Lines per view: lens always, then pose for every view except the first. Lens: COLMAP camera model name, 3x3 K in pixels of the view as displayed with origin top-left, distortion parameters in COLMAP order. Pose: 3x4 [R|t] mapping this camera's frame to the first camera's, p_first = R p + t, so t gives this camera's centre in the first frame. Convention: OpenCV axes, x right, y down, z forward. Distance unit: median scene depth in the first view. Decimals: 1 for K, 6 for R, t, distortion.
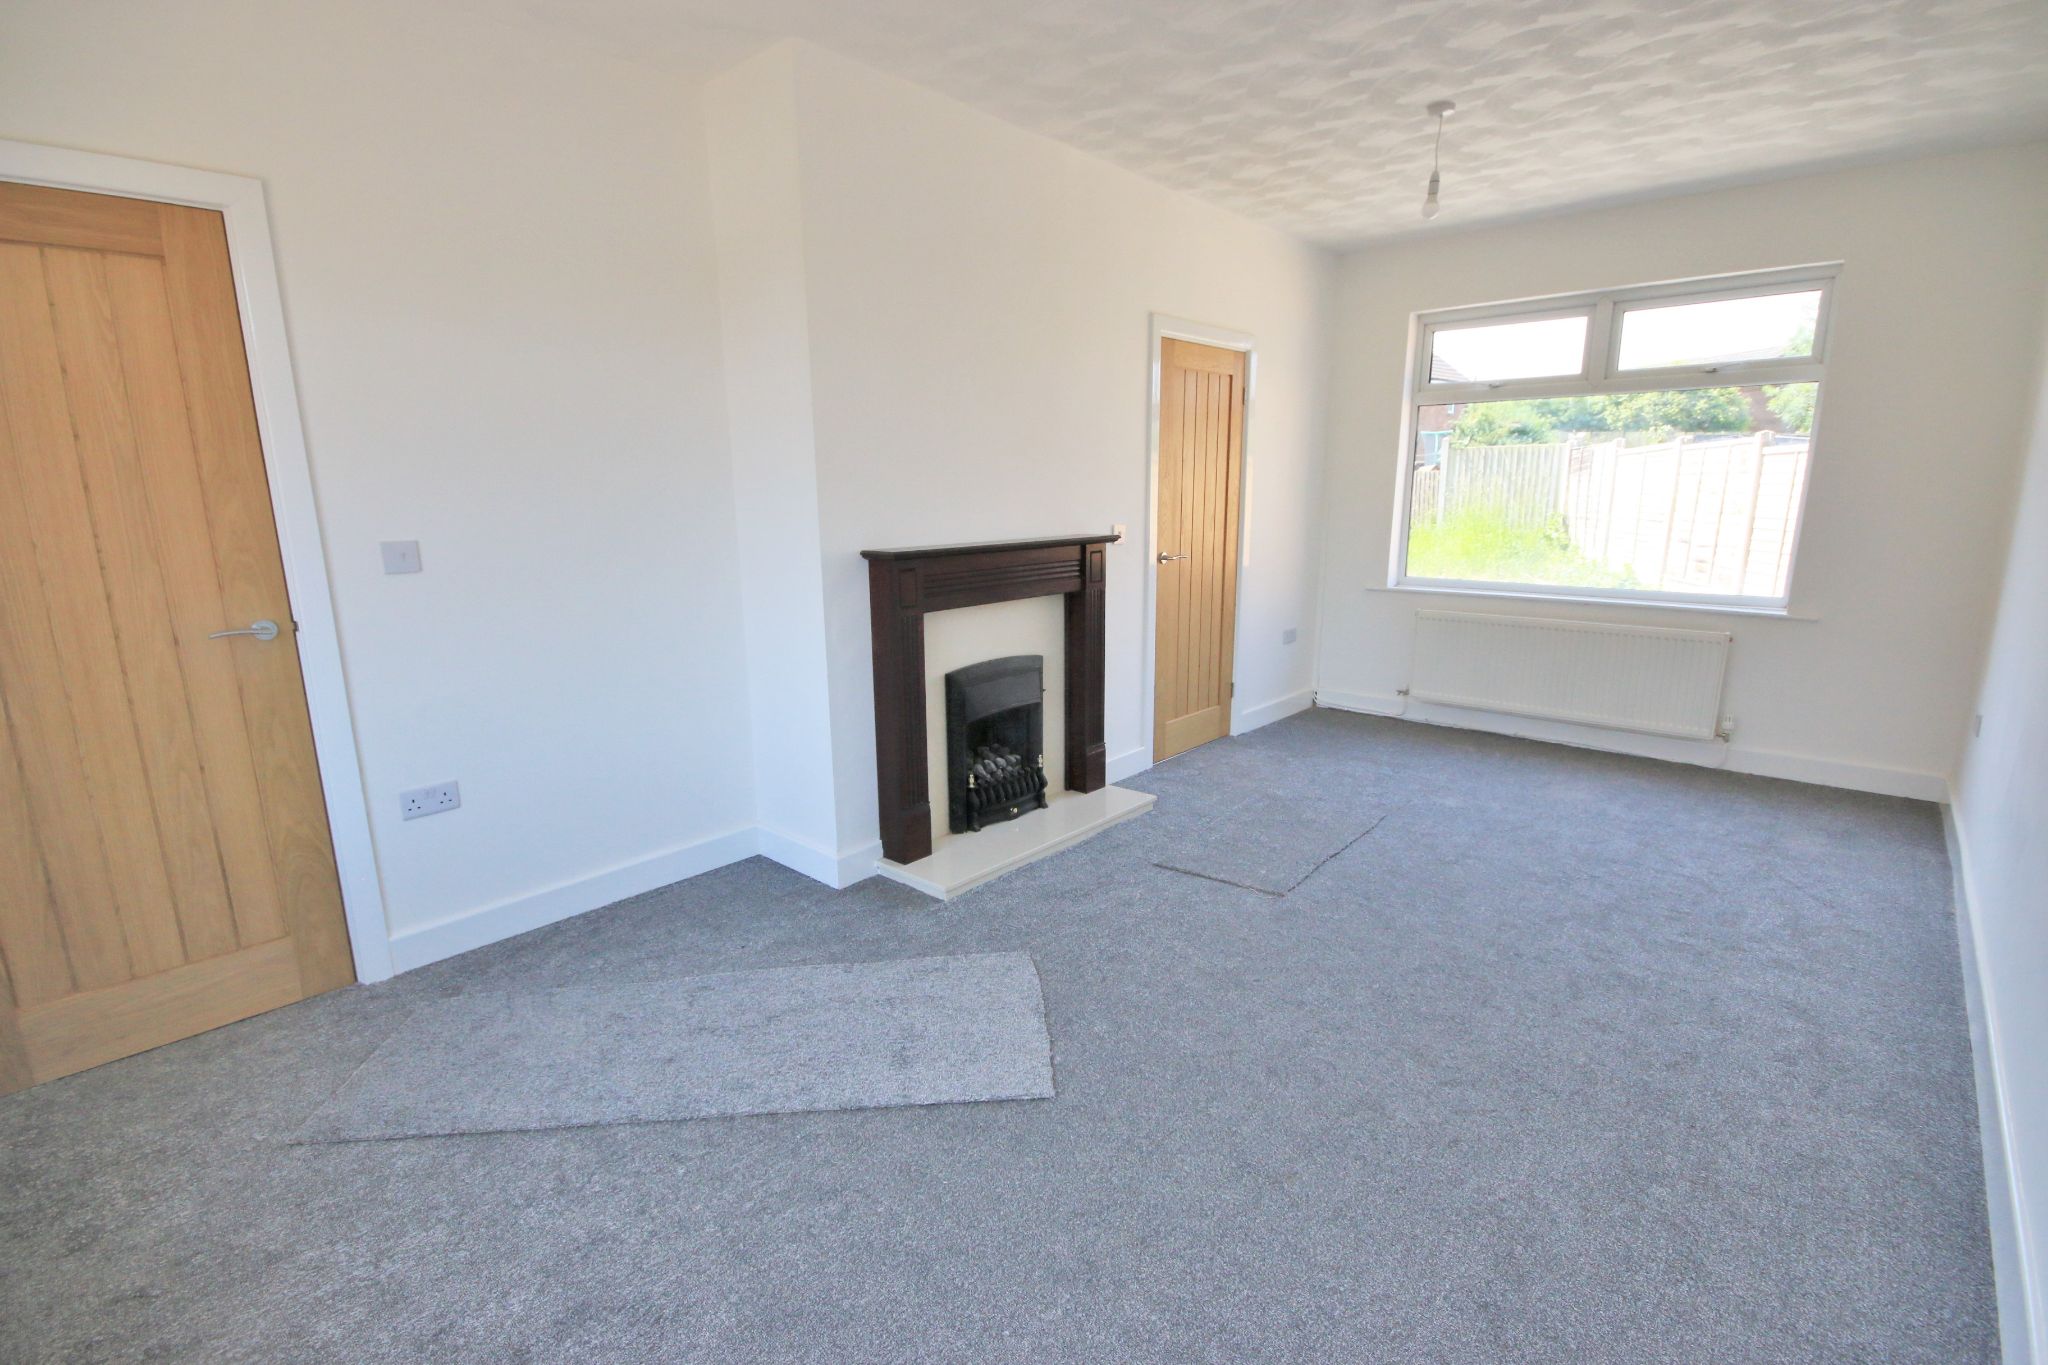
lens RADIAL K [[936.0, 0, 1018.9], [0, 936.0, 691.9], [0, 0, 1]] dist [0.000750, 0.000540]
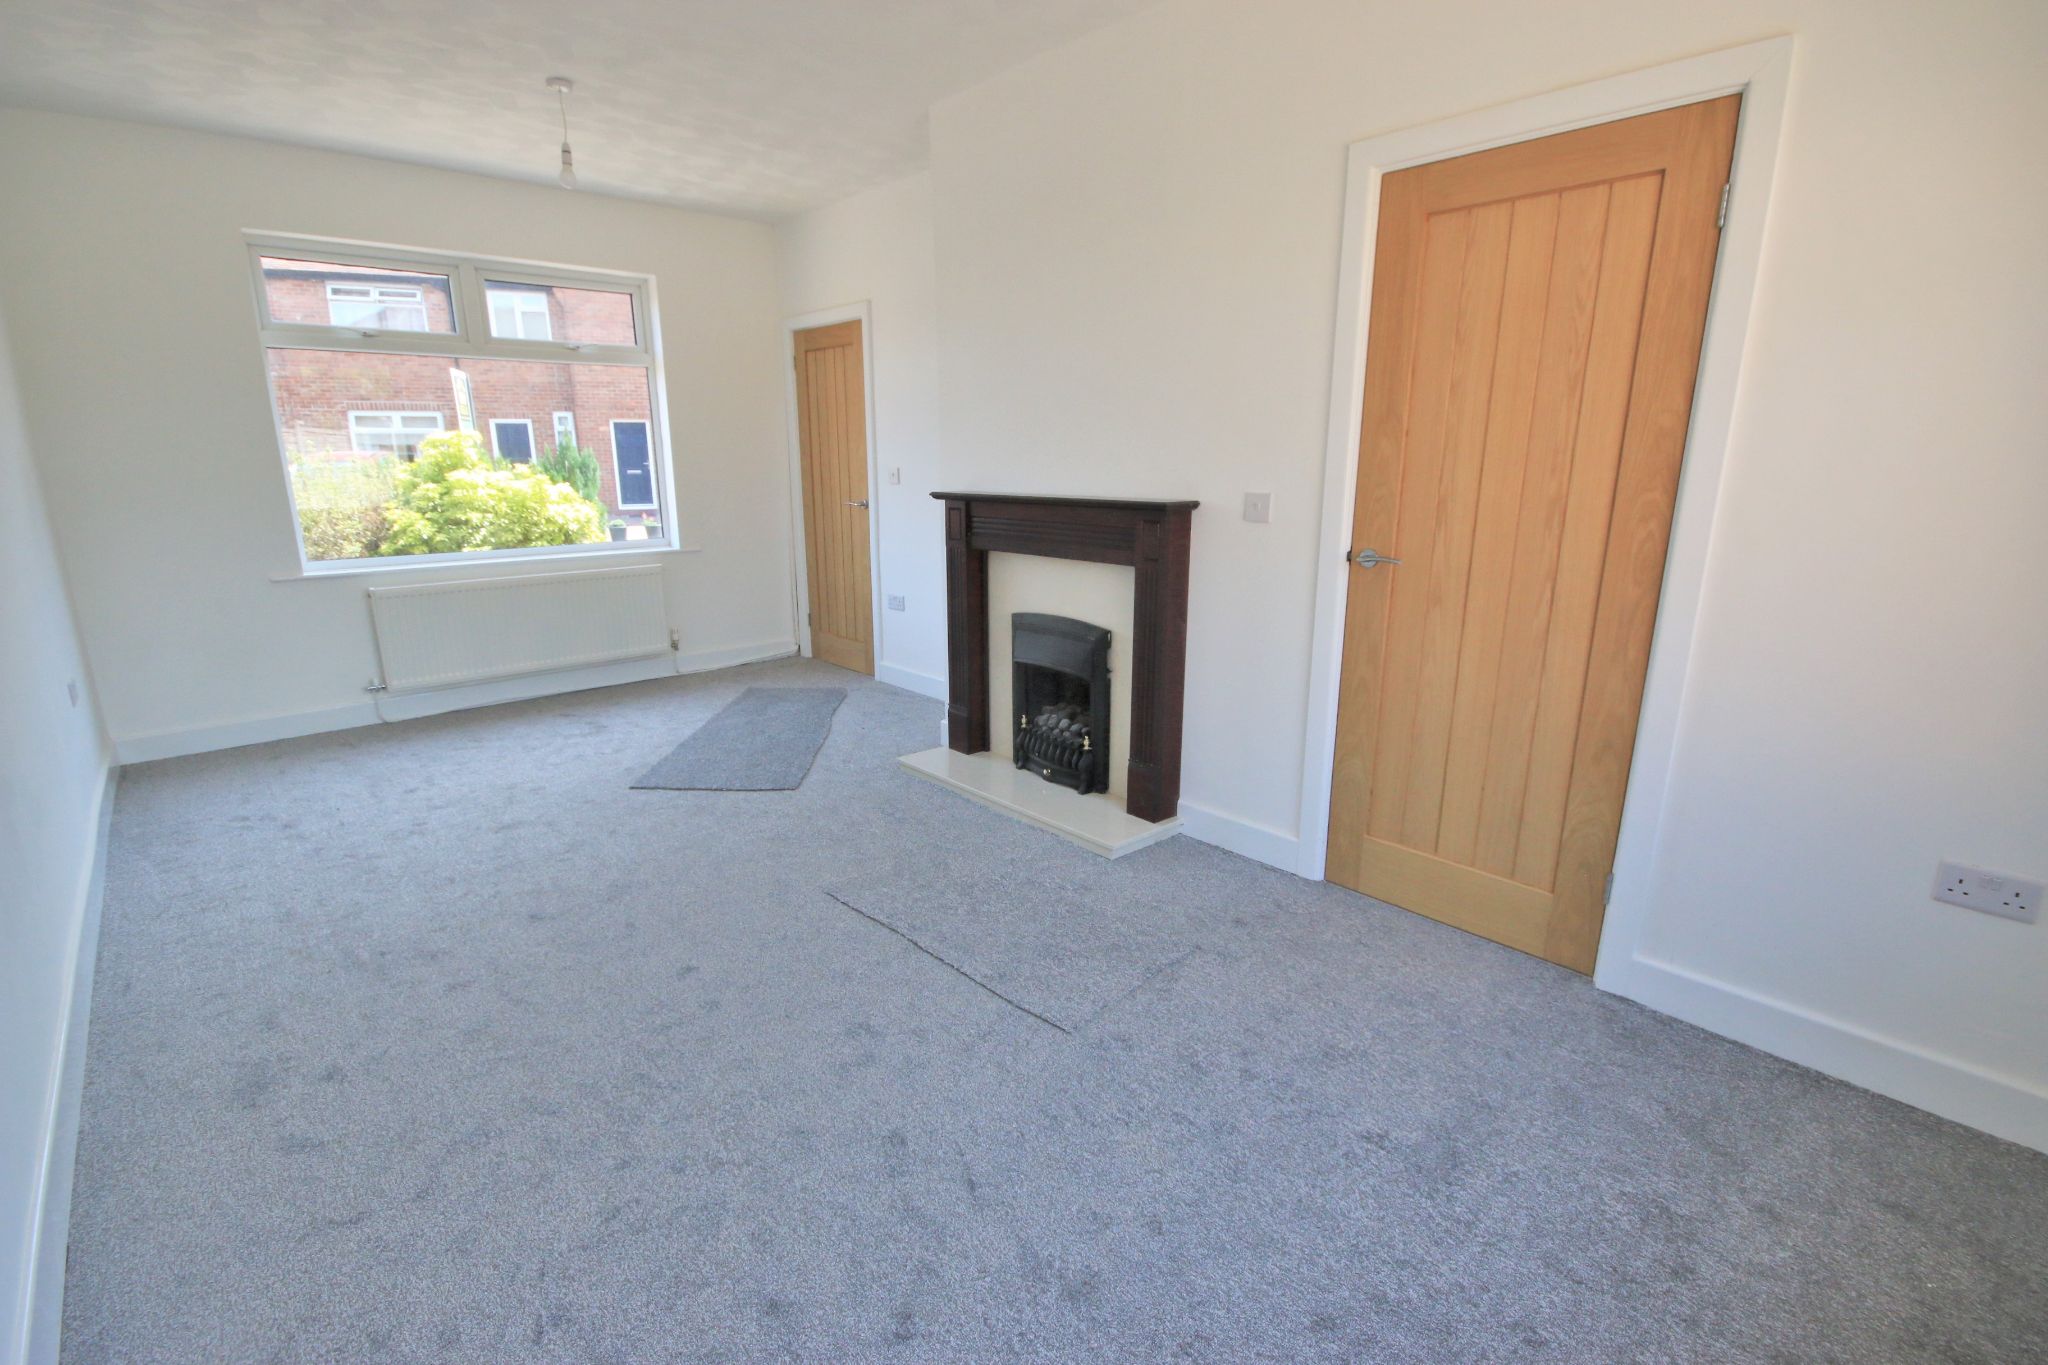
lens RADIAL K [[936.0, 0, 1018.9], [0, 936.0, 691.9], [0, 0, 1]] dist [0.000750, 0.000540]
pose [[-0.094165, 0.258032, -0.961536, 0.972006], [-0.209629, 0.939035, 0.272523, -0.225699], [0.973236, 0.227228, -0.034333, 1.042533]]
